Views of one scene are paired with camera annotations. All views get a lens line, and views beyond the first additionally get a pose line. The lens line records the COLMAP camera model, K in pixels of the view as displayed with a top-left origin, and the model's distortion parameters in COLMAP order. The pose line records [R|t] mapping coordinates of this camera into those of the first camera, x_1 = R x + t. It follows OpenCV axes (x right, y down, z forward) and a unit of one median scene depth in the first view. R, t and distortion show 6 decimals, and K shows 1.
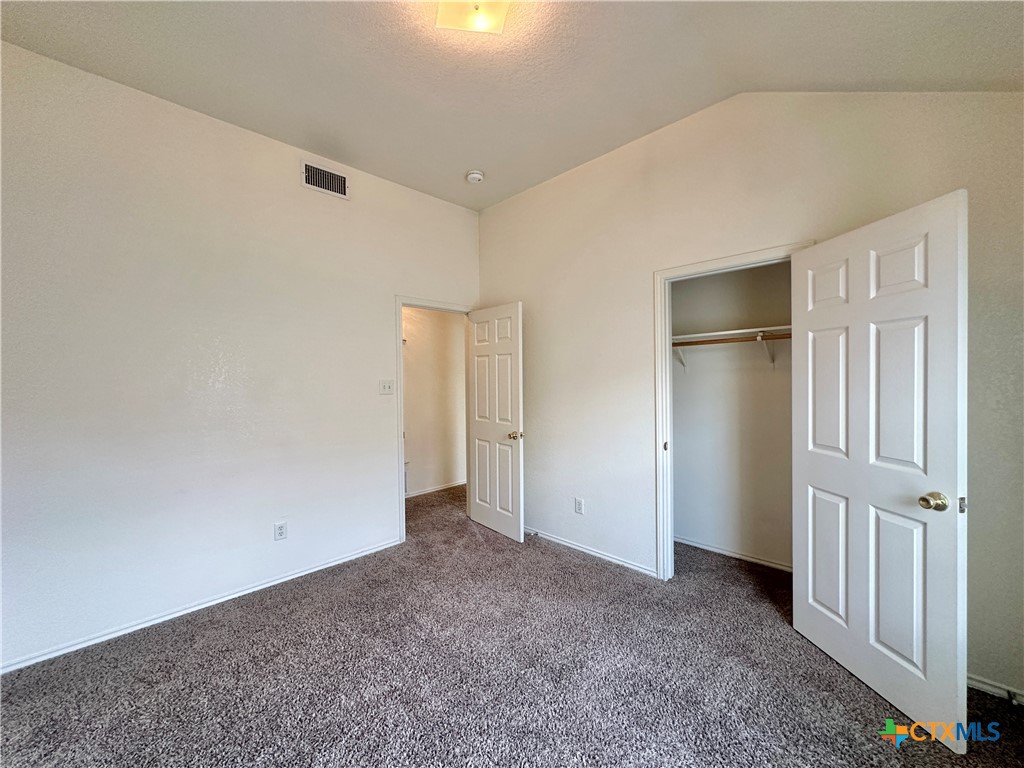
lens RADIAL K [[408.8, 0, 513.6], [0, 408.8, 384.2], [0, 0, 1]] dist [0.000211, 0.000827]
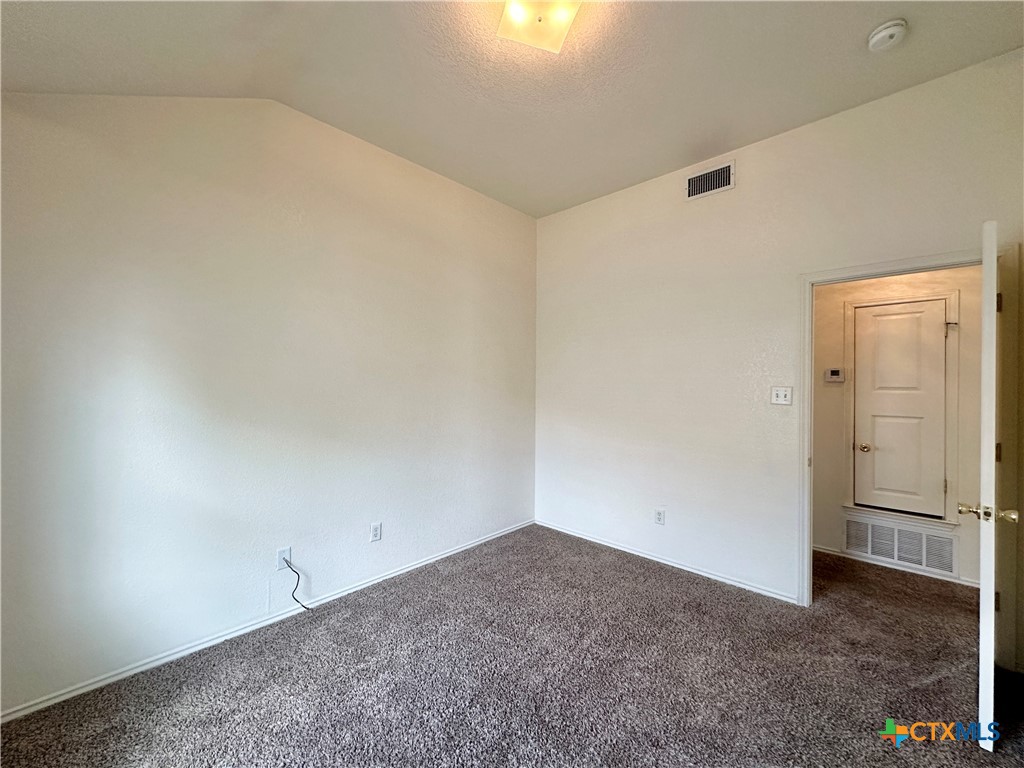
lens RADIAL K [[408.8, 0, 519.4], [0, 408.8, 385.5], [0, 0, 1]] dist [0.000211, 0.000827]
pose [[0.041508, 0.015706, -0.999015, 0.558587], [-0.025851, 0.999559, 0.014640, -0.012594], [0.998804, 0.025218, 0.041895, 0.563315]]
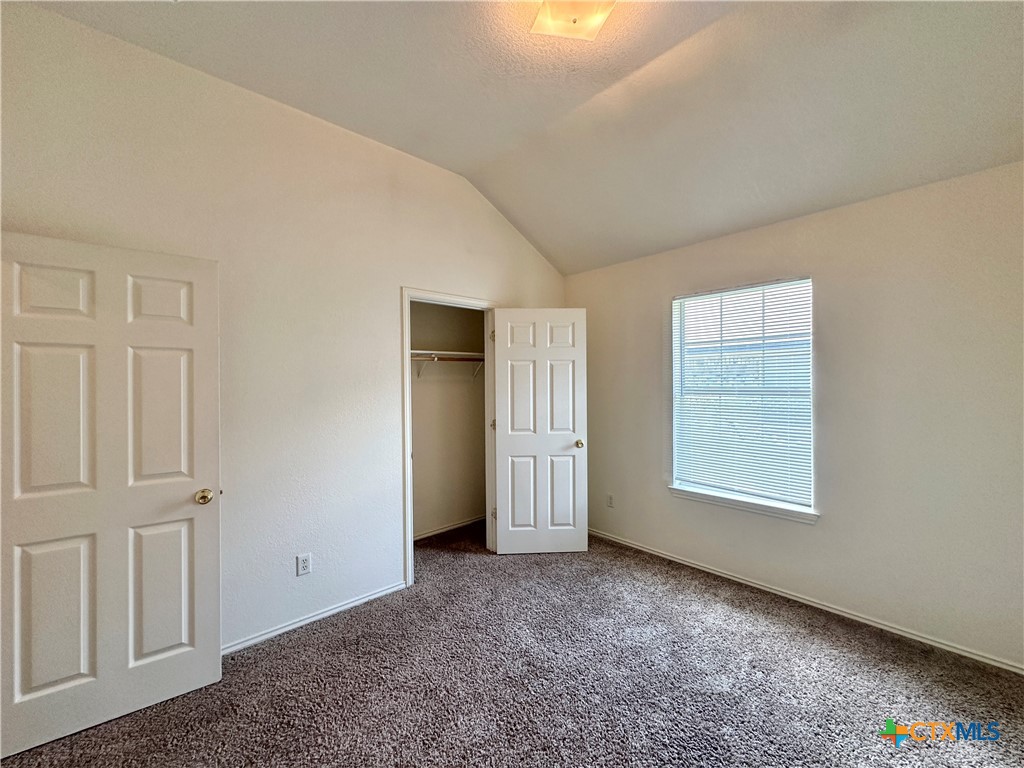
lens RADIAL K [[408.8, 0, 513.8], [0, 408.8, 383.0], [0, 0, 1]] dist [0.000211, 0.000827]
pose [[0.054396, 0.013180, 0.998432, -0.668995], [0.027581, 0.999512, -0.014697, -0.010824], [-0.998138, 0.028337, 0.054006, 0.678846]]
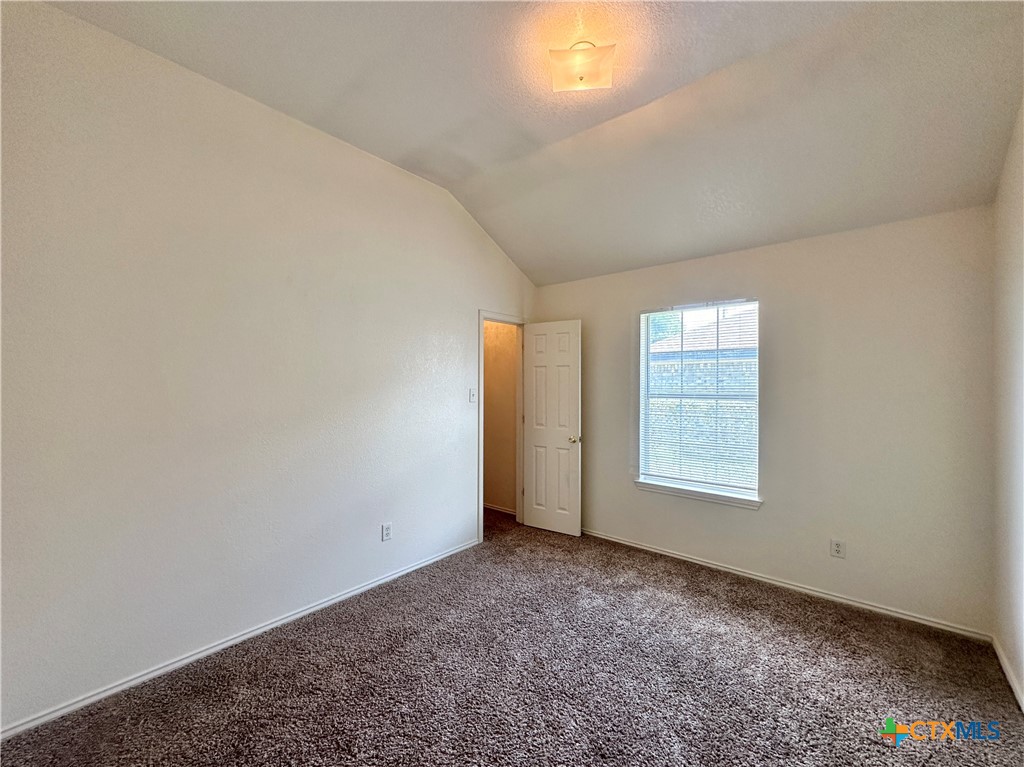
lens RADIAL K [[408.8, 0, 511.2], [0, 408.8, 382.0], [0, 0, 1]] dist [0.000211, 0.000827]
pose [[-0.053427, 0.023209, 0.998302, -0.761409], [0.015649, 0.999627, -0.022402, -0.010709], [-0.998449, 0.014426, -0.053770, 0.768916]]
